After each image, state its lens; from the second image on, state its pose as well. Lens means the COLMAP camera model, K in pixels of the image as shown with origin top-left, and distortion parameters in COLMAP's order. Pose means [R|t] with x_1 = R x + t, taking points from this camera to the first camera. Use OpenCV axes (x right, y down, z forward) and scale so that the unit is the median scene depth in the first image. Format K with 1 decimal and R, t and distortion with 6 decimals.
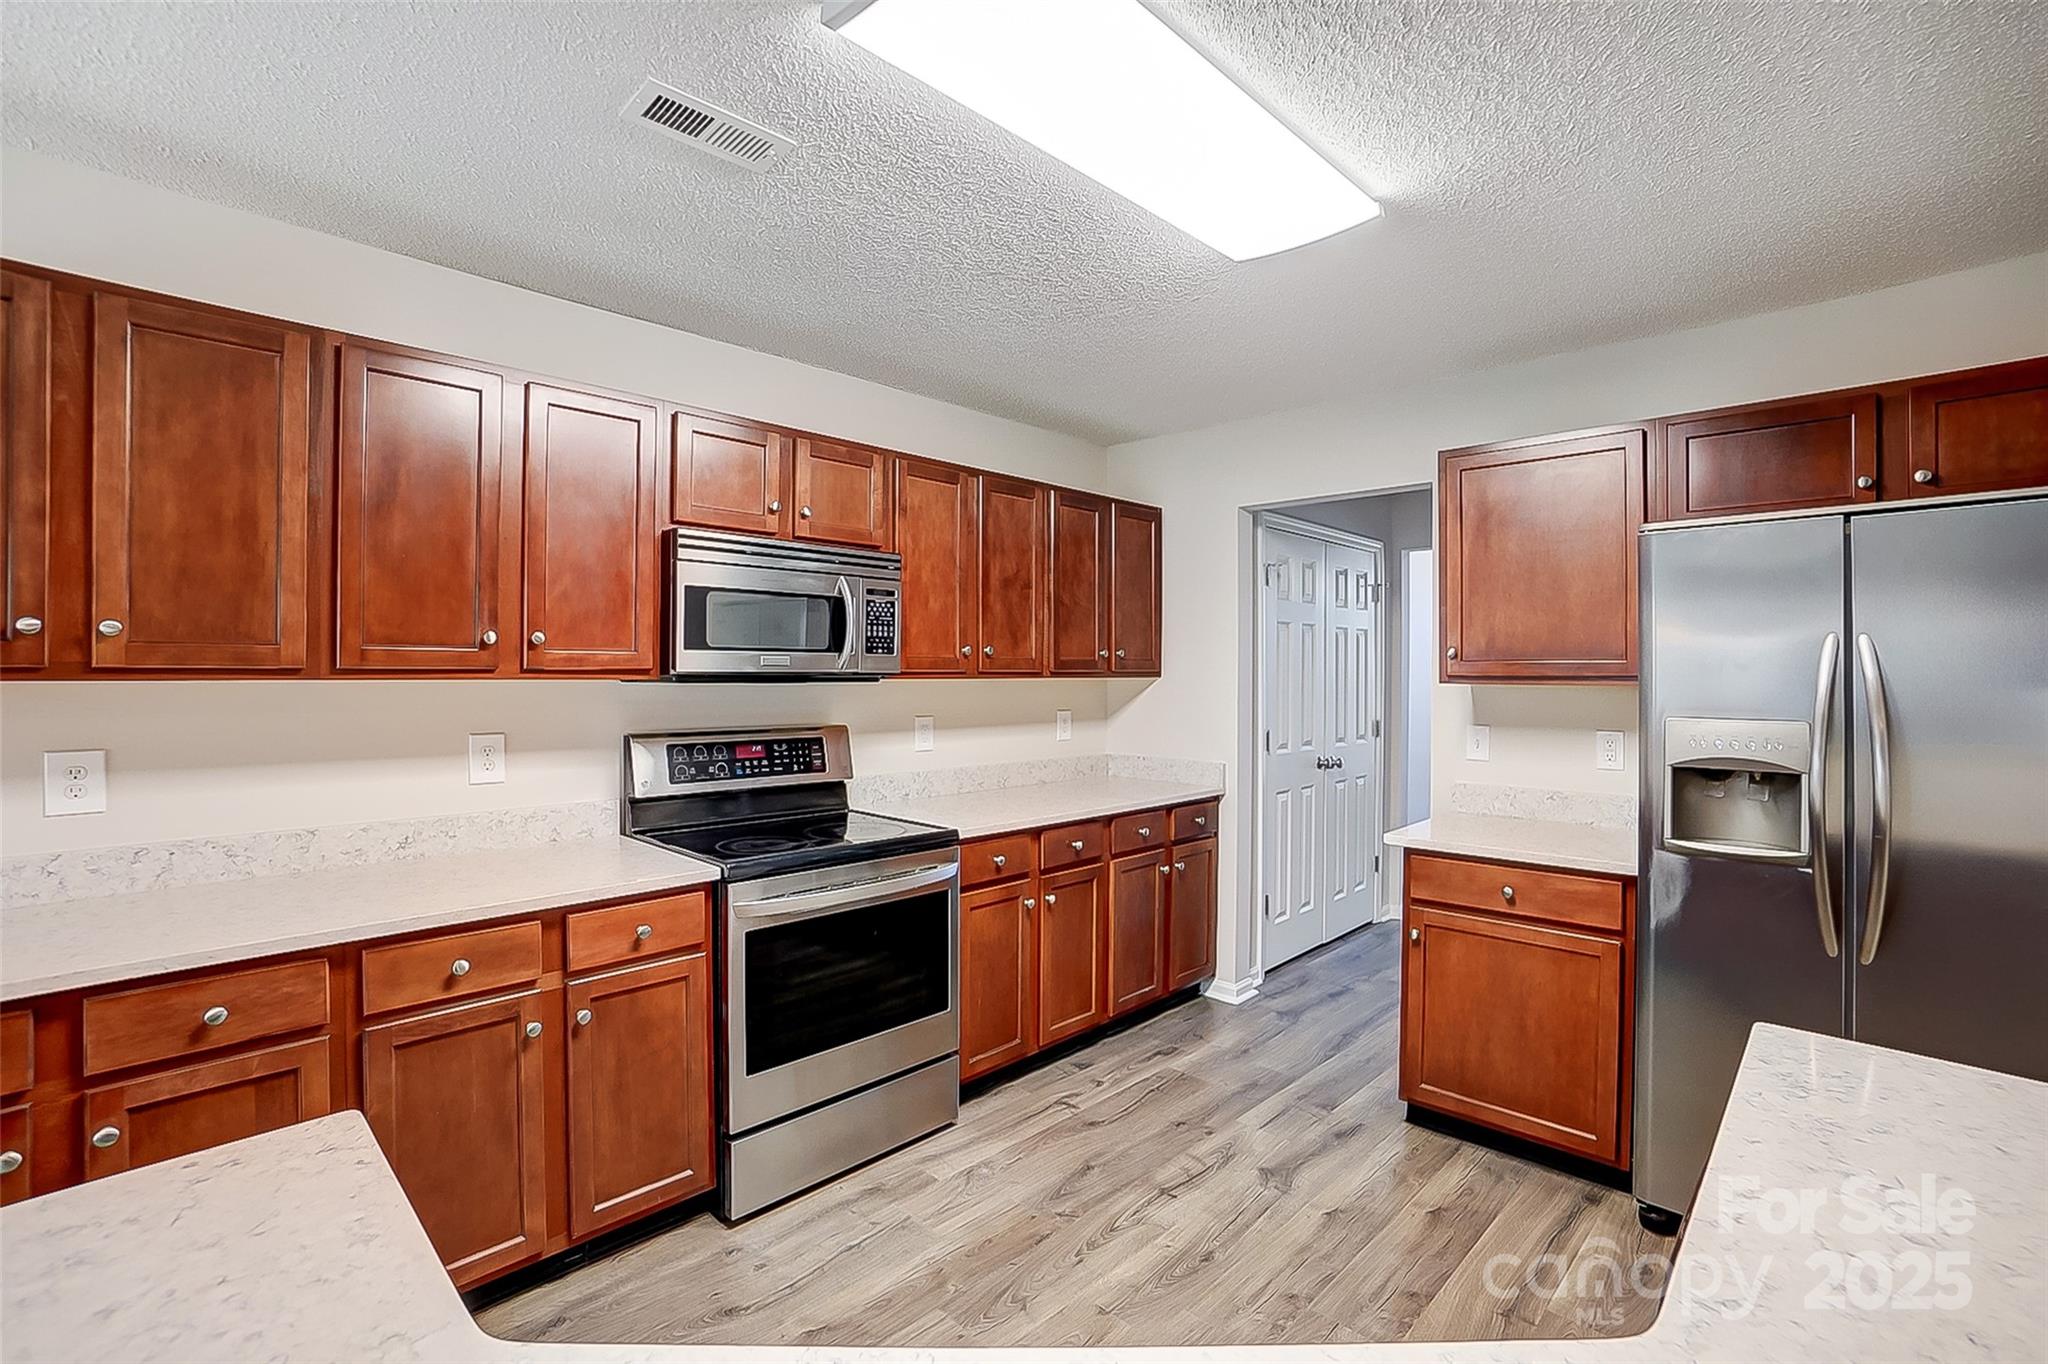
lens RADIAL K [[916.9, 0, 1031.8], [0, 916.9, 673.5], [0, 0, 1]] dist [-0.051497, 0.014608]
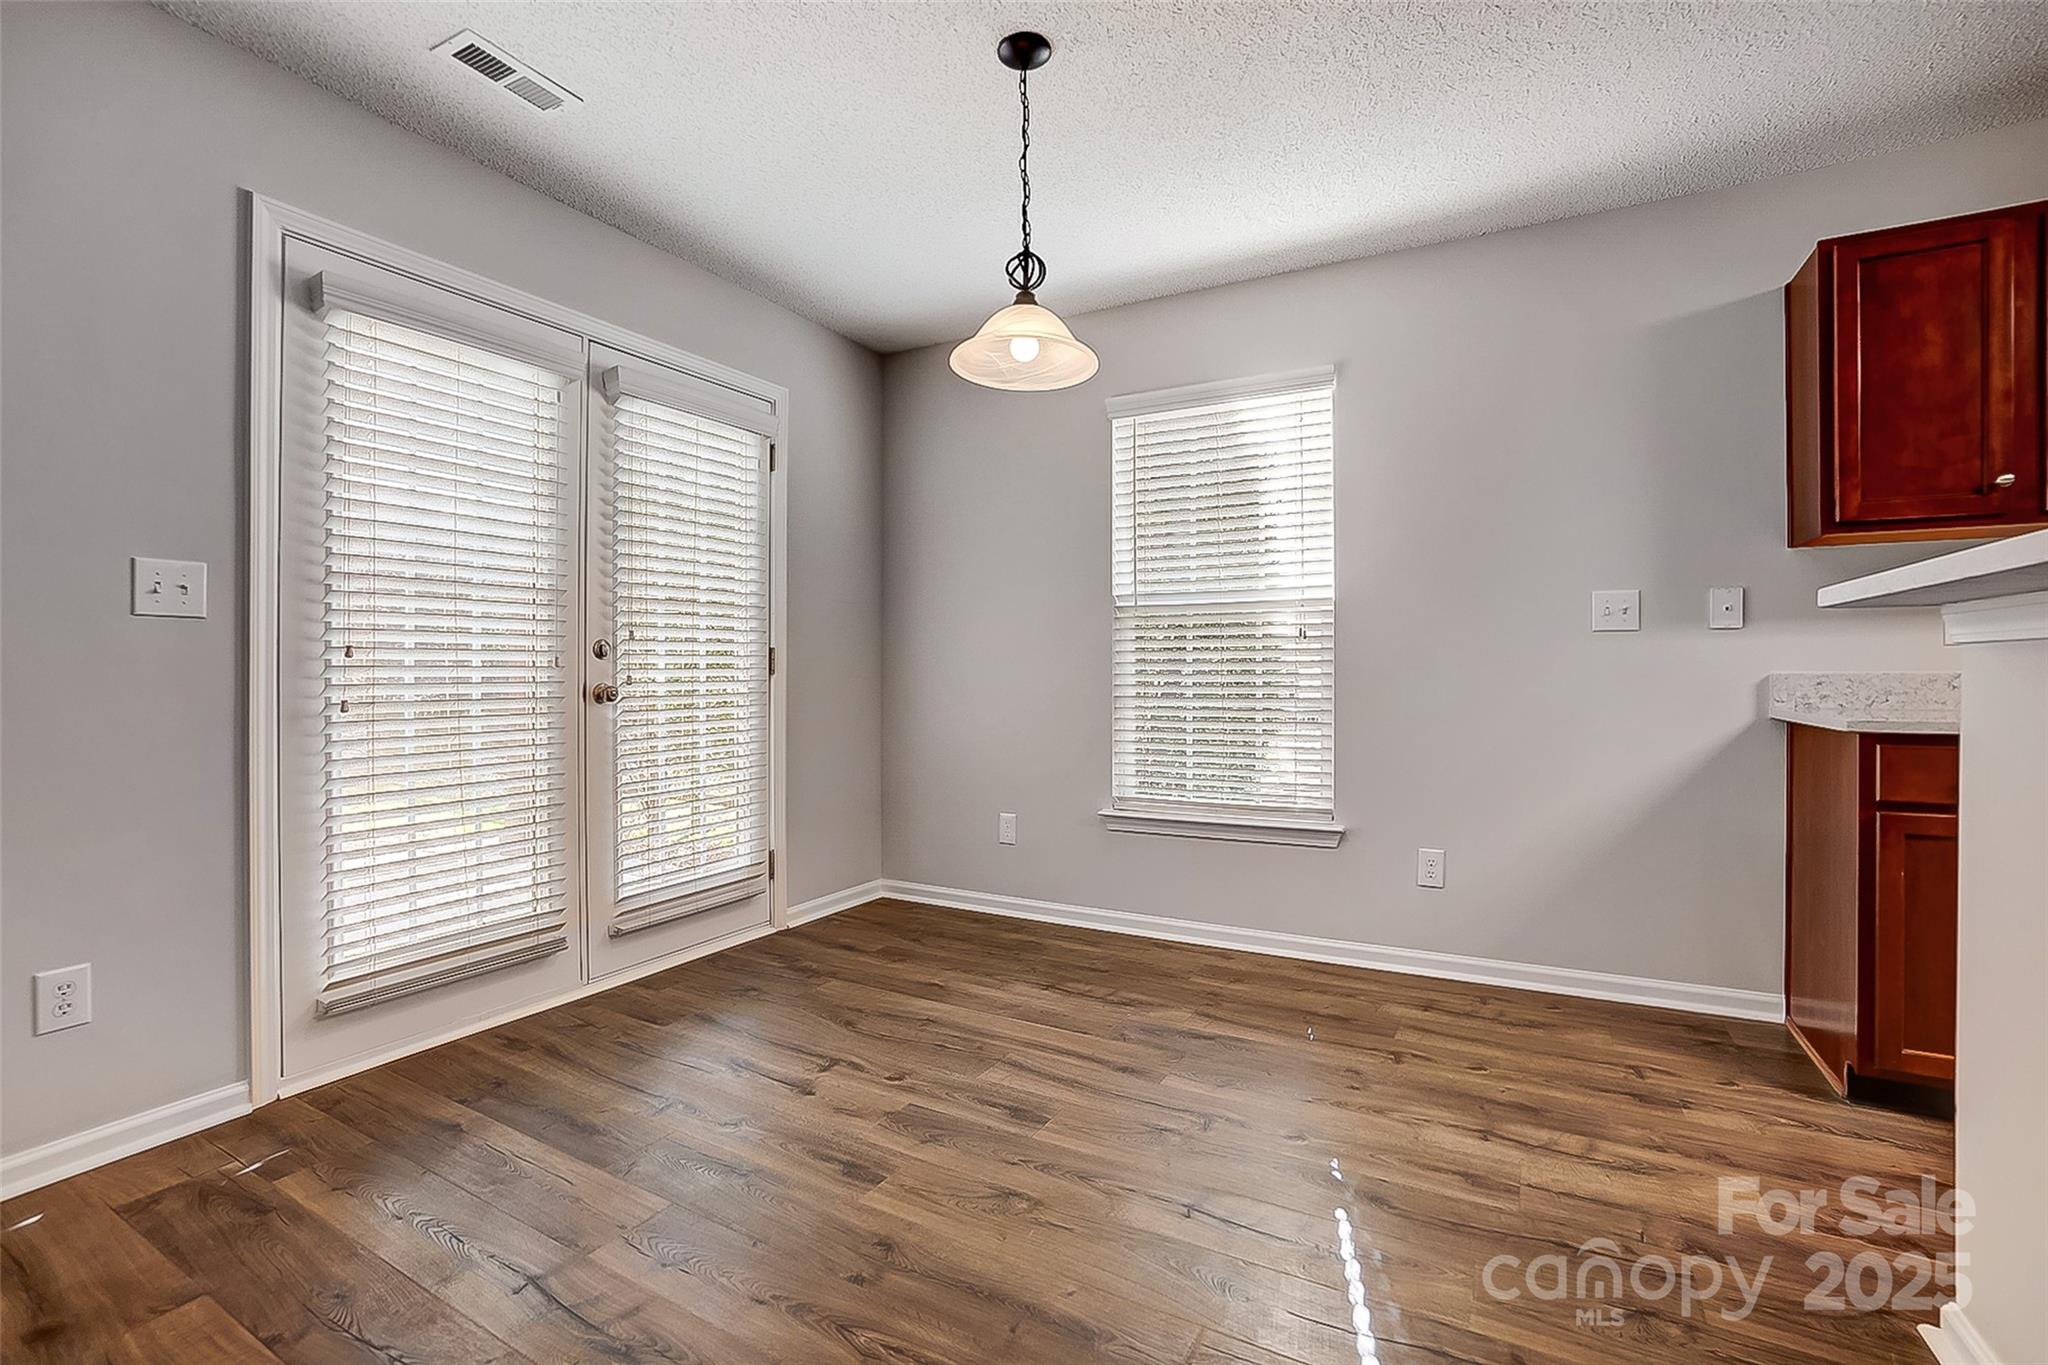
lens RADIAL K [[916.9, 0, 1006.2], [0, 916.9, 669.9], [0, 0, 1]] dist [-0.051497, 0.014608]
pose [[0.241473, -0.002228, -0.970405, -0.131771], [-0.001161, 0.999996, -0.002585, 0.139421], [0.970407, 0.001751, 0.241469, -0.459540]]
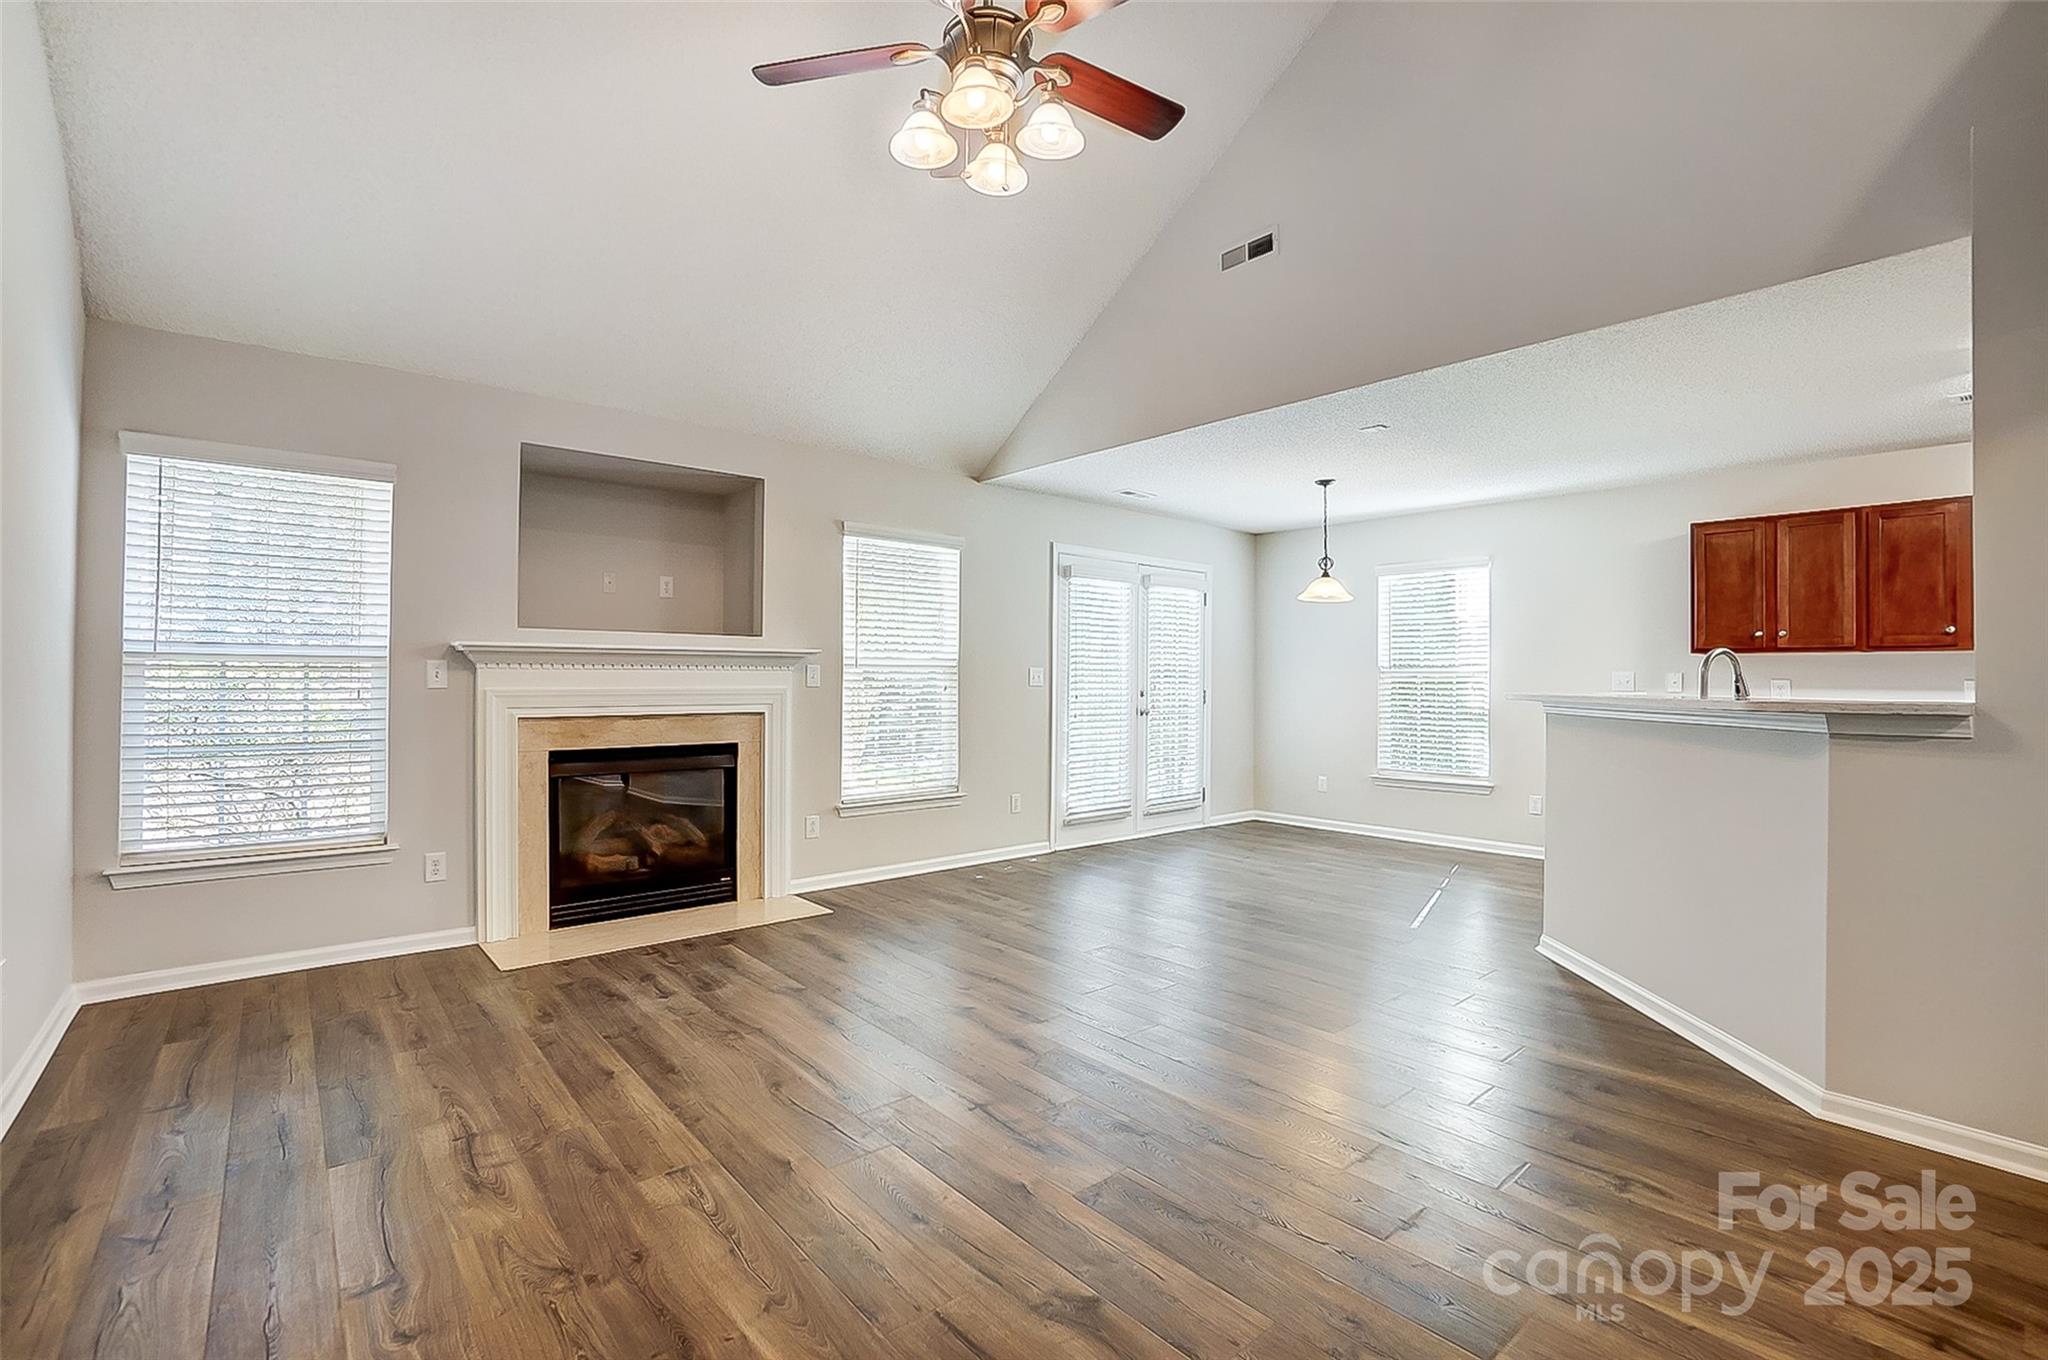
lens RADIAL K [[916.9, 0, 1021.3], [0, 916.9, 666.3], [0, 0, 1]] dist [-0.051497, 0.014608]
pose [[-0.088590, -0.020116, -0.995865, 1.312683], [-0.012145, 0.999744, -0.019114, 0.089177], [0.995994, 0.010401, -0.088812, -0.777598]]
